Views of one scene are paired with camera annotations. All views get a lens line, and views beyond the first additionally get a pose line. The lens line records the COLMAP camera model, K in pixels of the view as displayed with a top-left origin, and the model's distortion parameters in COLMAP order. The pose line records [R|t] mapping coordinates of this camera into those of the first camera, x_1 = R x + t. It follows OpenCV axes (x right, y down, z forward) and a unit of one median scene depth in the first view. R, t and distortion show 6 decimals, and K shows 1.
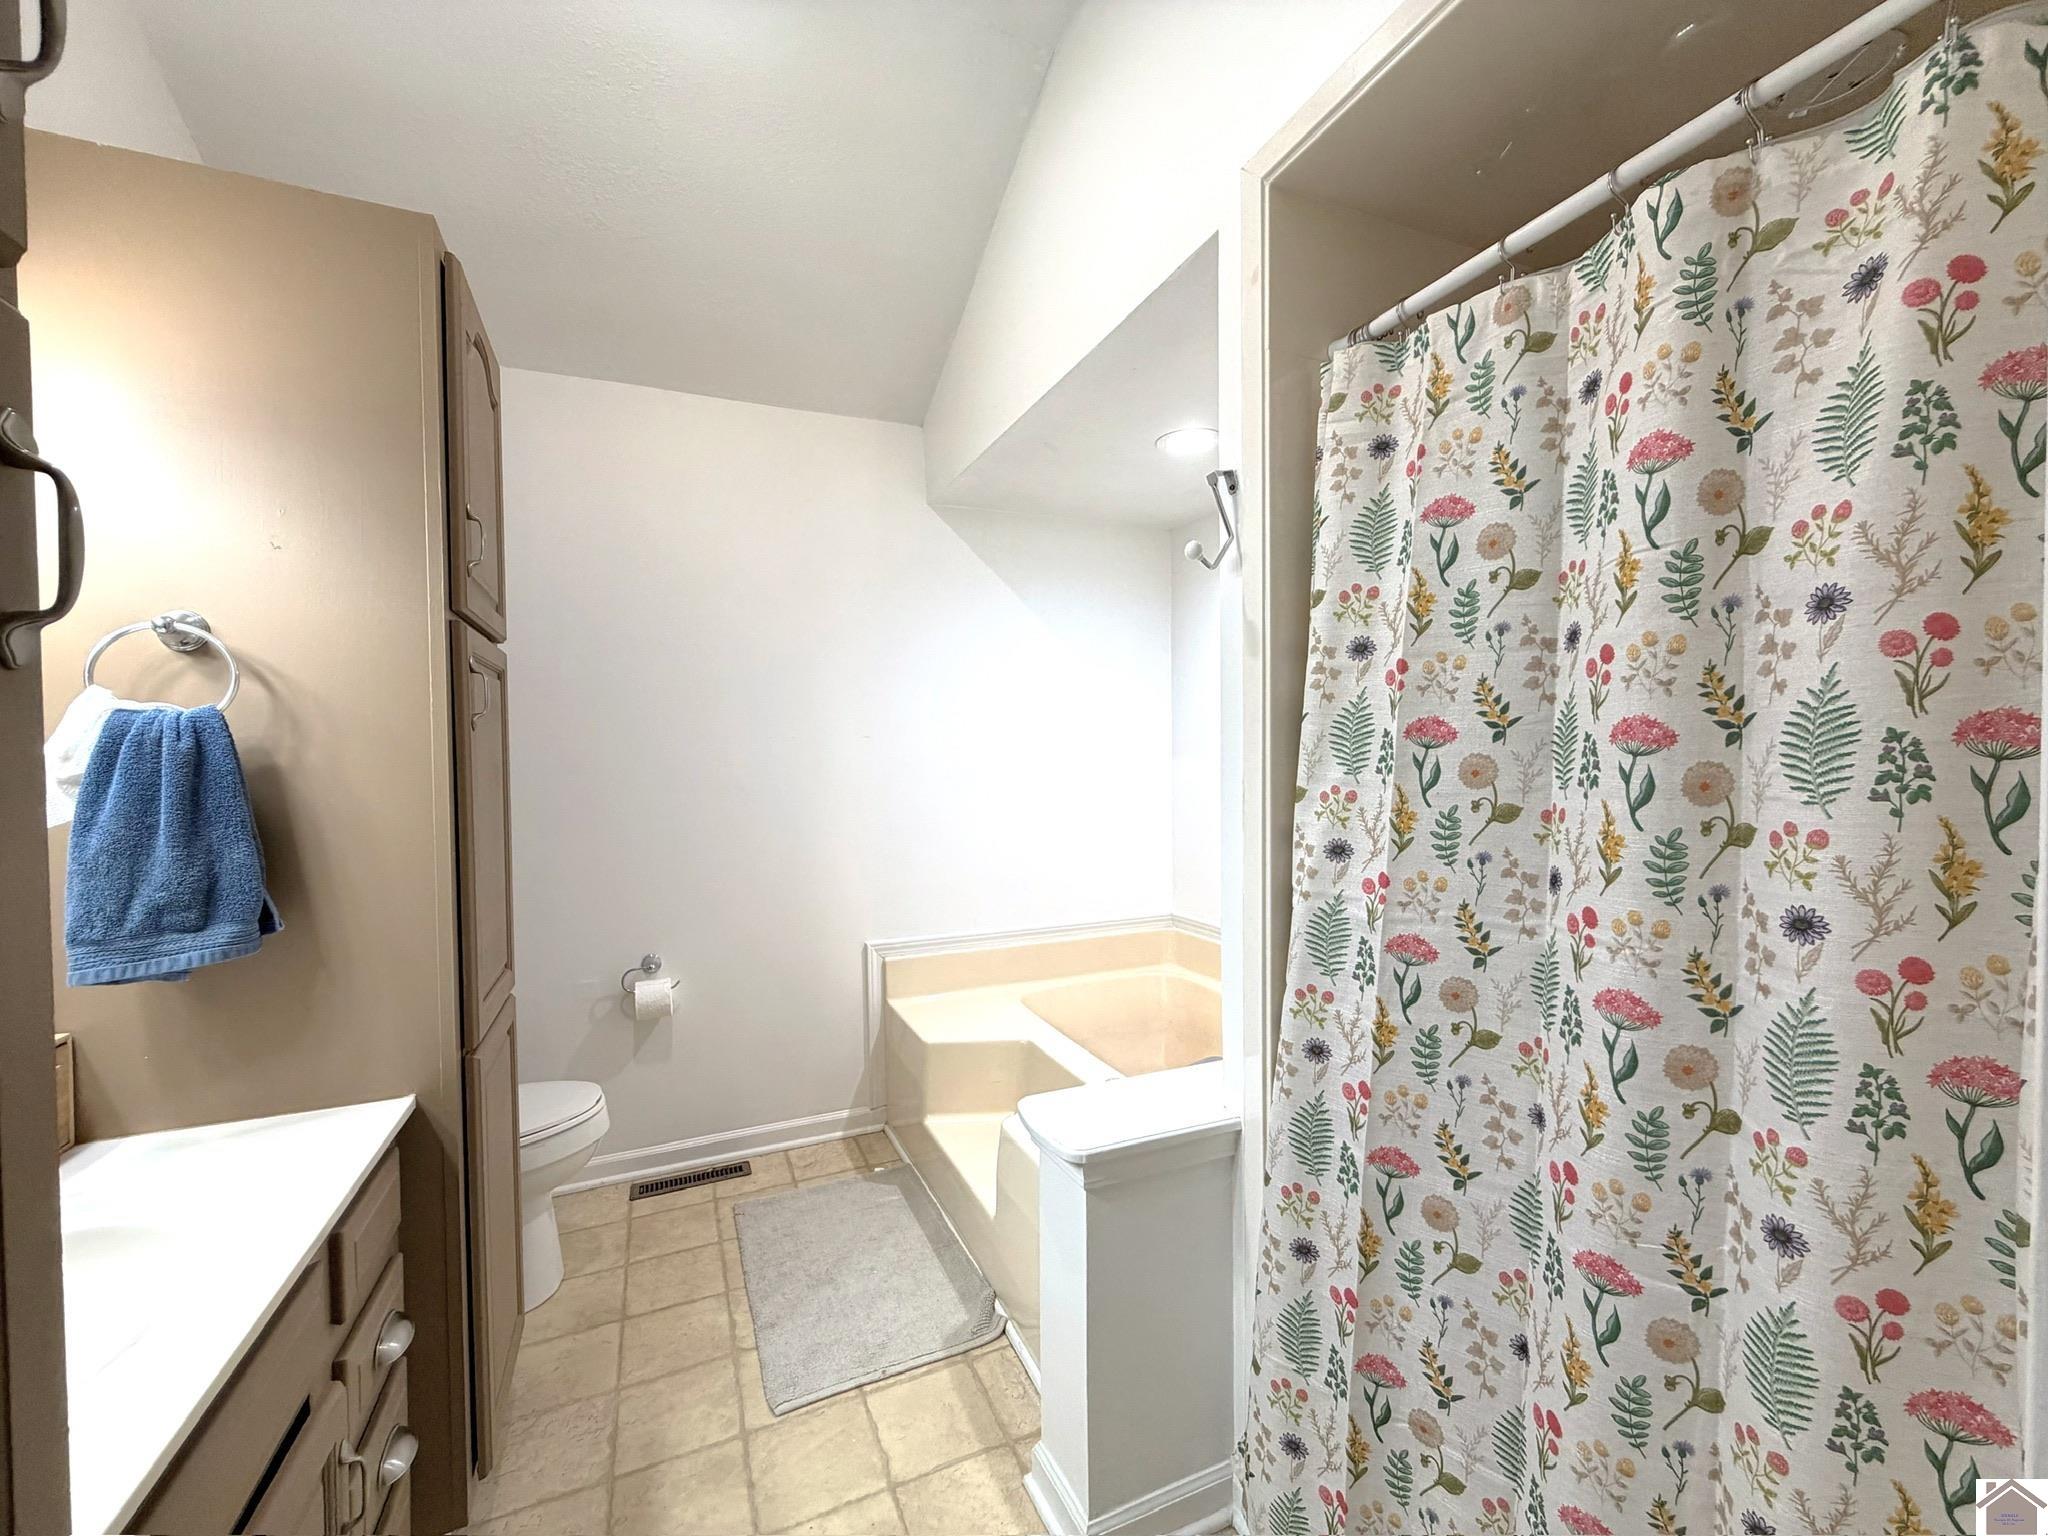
lens RADIAL K [[815.4, 0, 1019.9], [0, 815.4, 772.2], [0, 0, 1]] dist [0.000880, -0.000001]
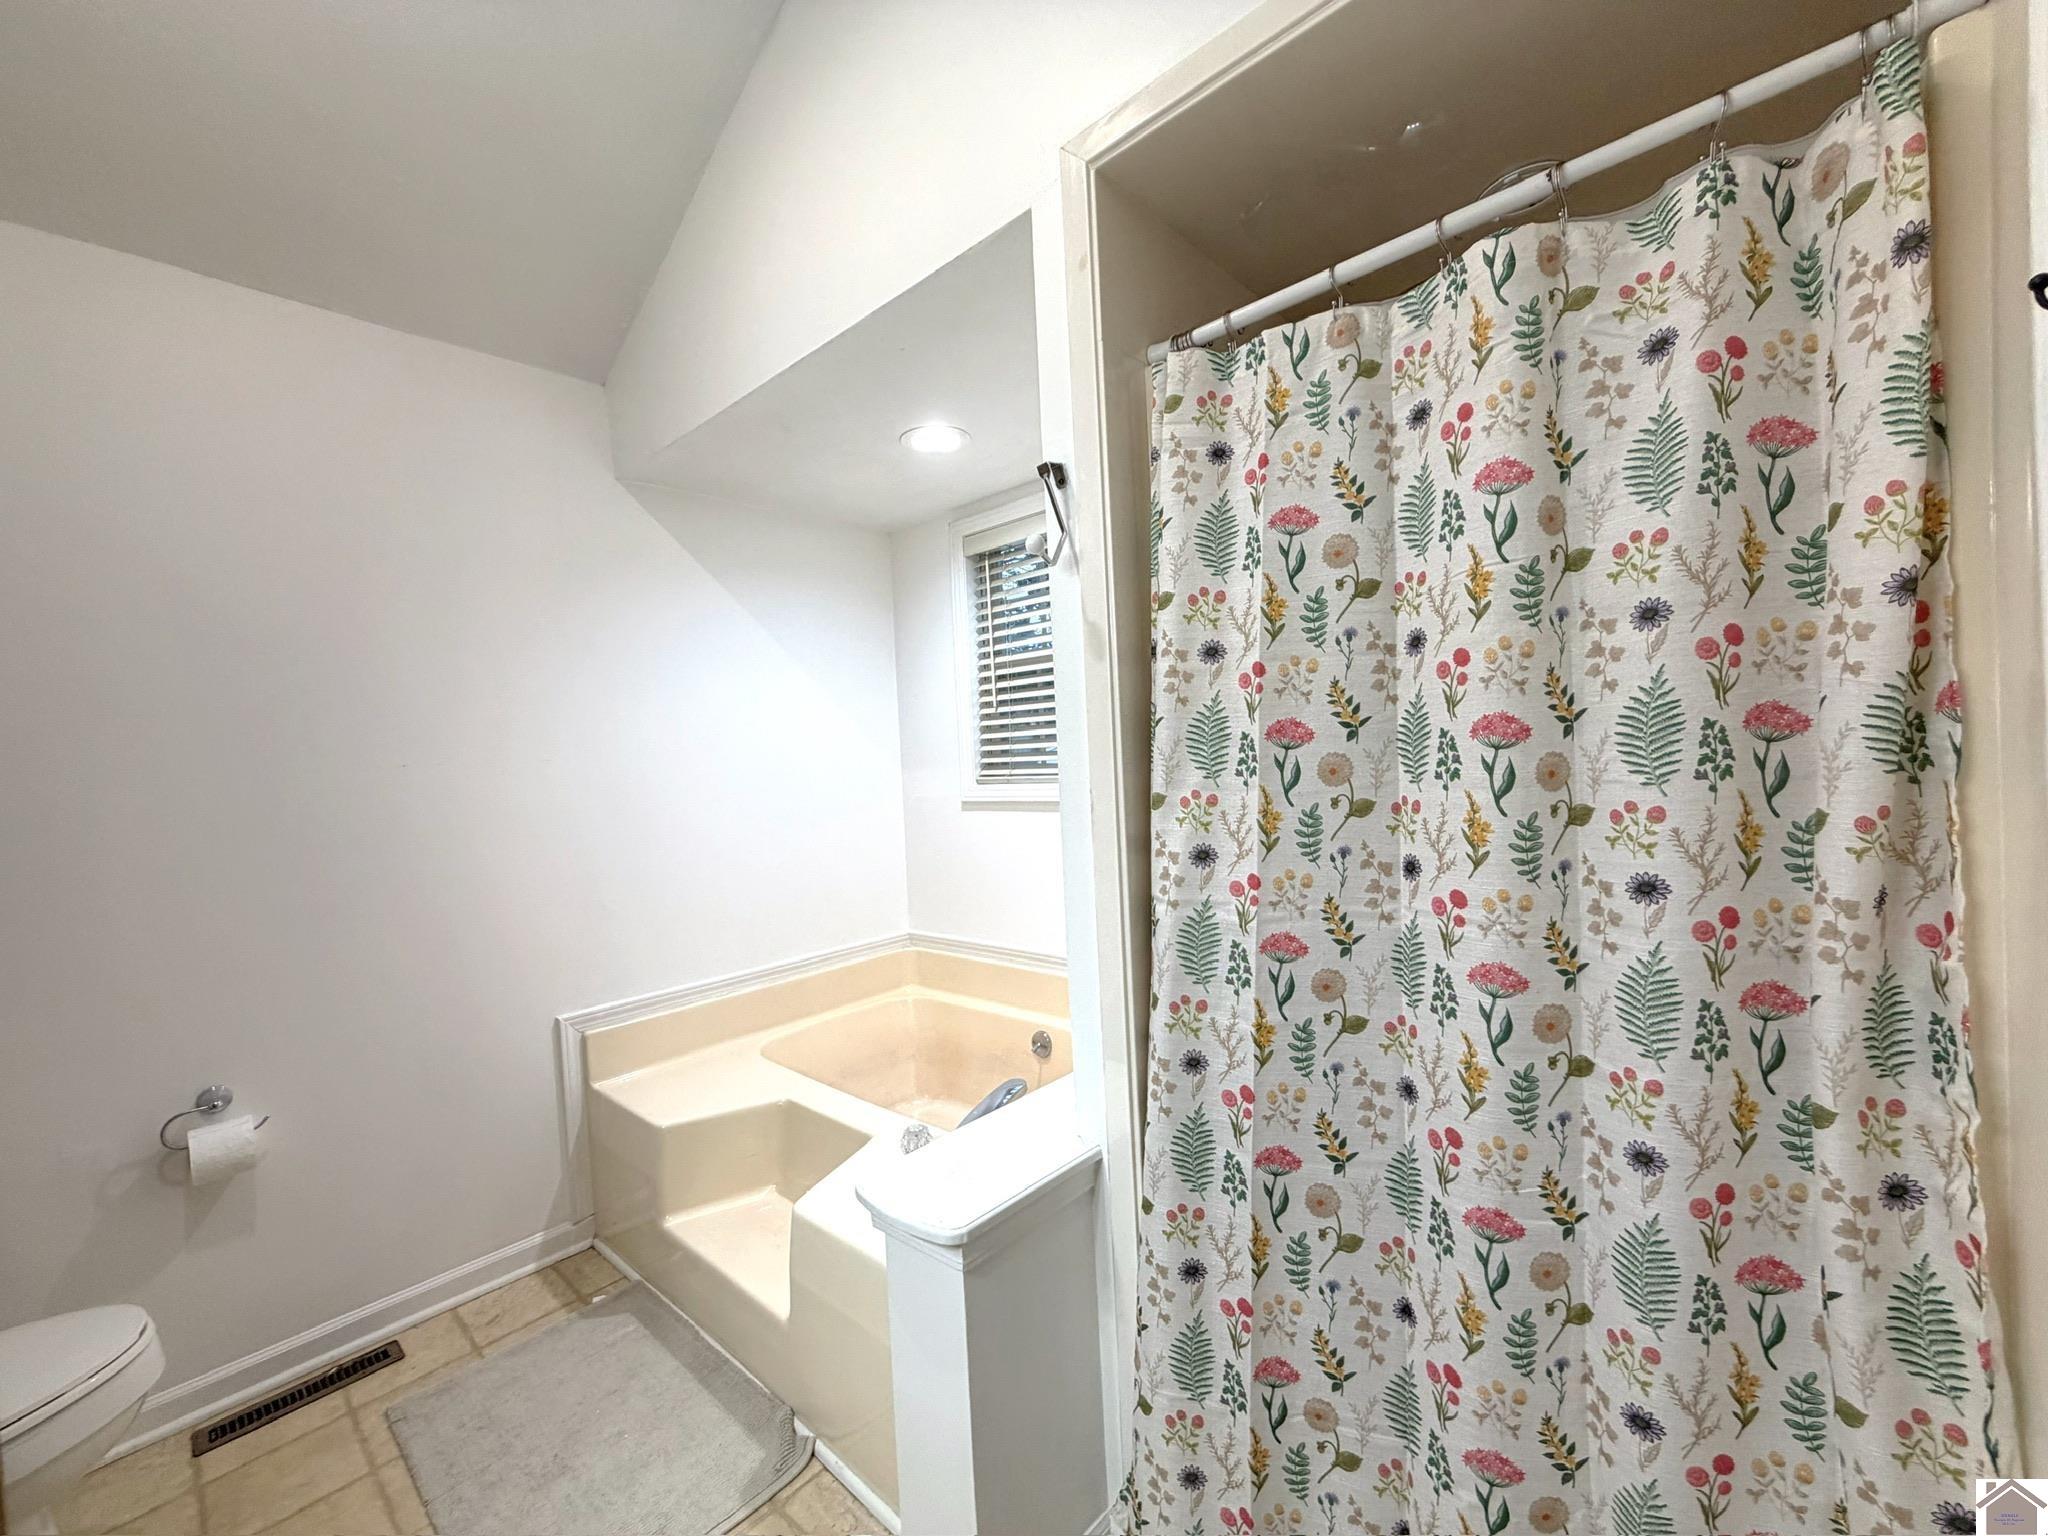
lens RADIAL K [[815.4, 0, 1019.9], [0, 815.4, 772.2], [0, 0, 1]] dist [0.000880, -0.000001]
pose [[0.913185, -0.042869, 0.405285, -0.242007], [0.049157, 0.998778, -0.005113, -0.012655], [-0.404570, 0.024592, 0.914176, 0.215373]]
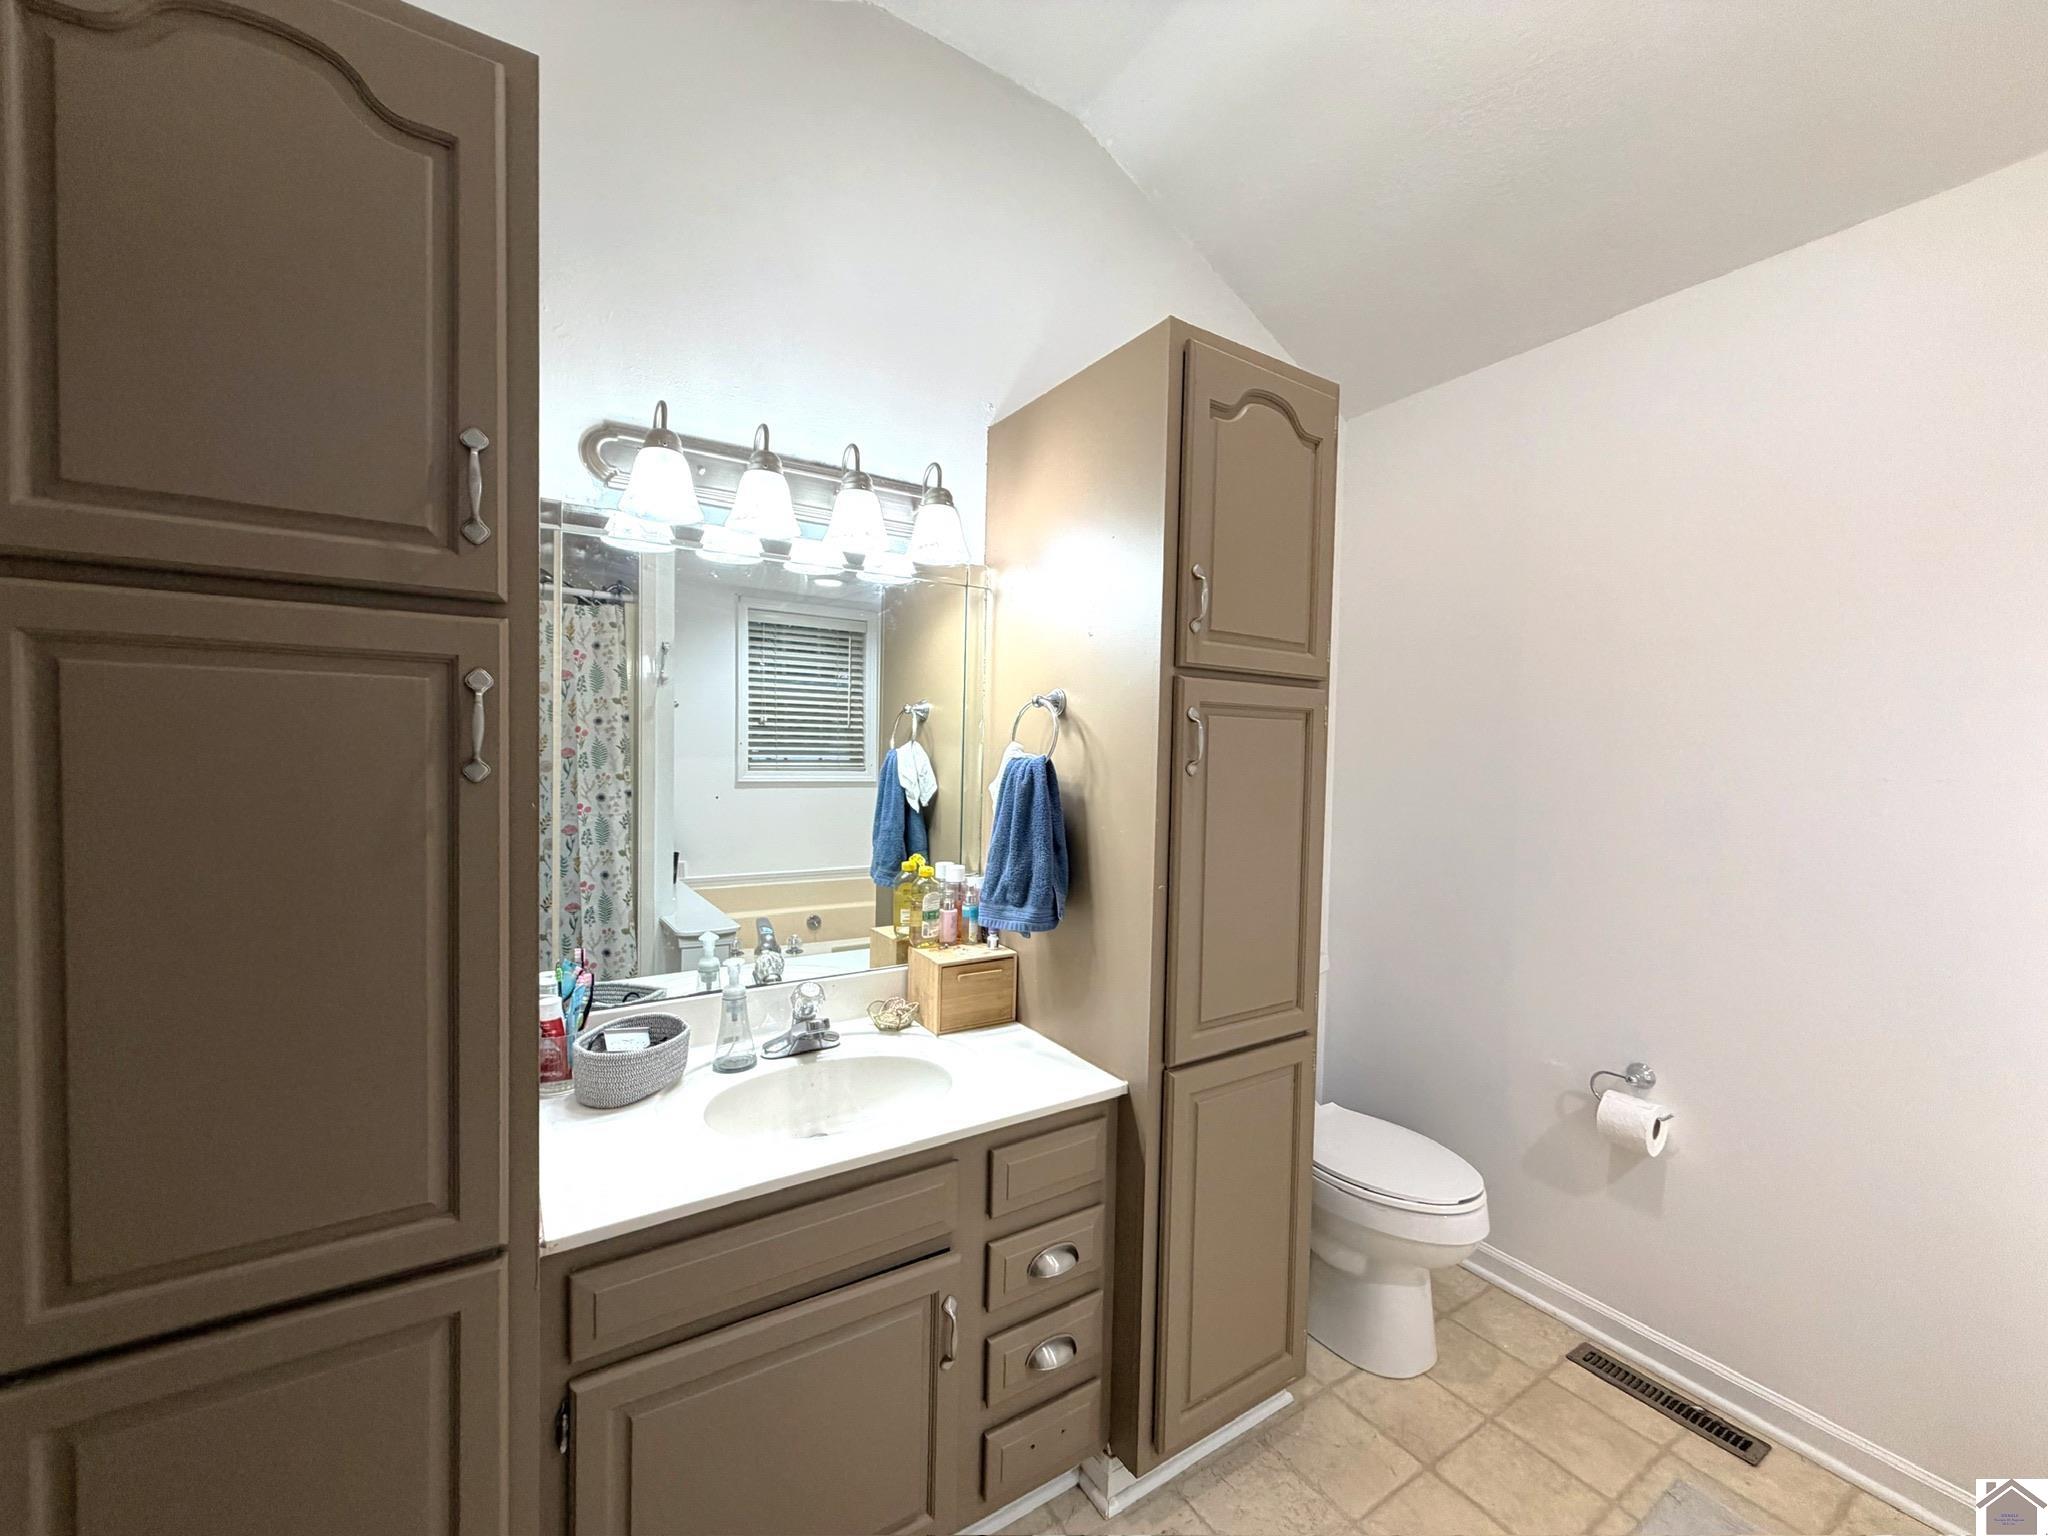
lens RADIAL K [[815.4, 0, 1019.9], [0, 815.4, 772.2], [0, 0, 1]] dist [0.000880, -0.000001]
pose [[0.147216, 0.044038, -0.988124, 0.473701], [-0.043587, 0.998327, 0.037998, -0.113265], [0.988143, 0.037475, 0.148889, 0.797803]]
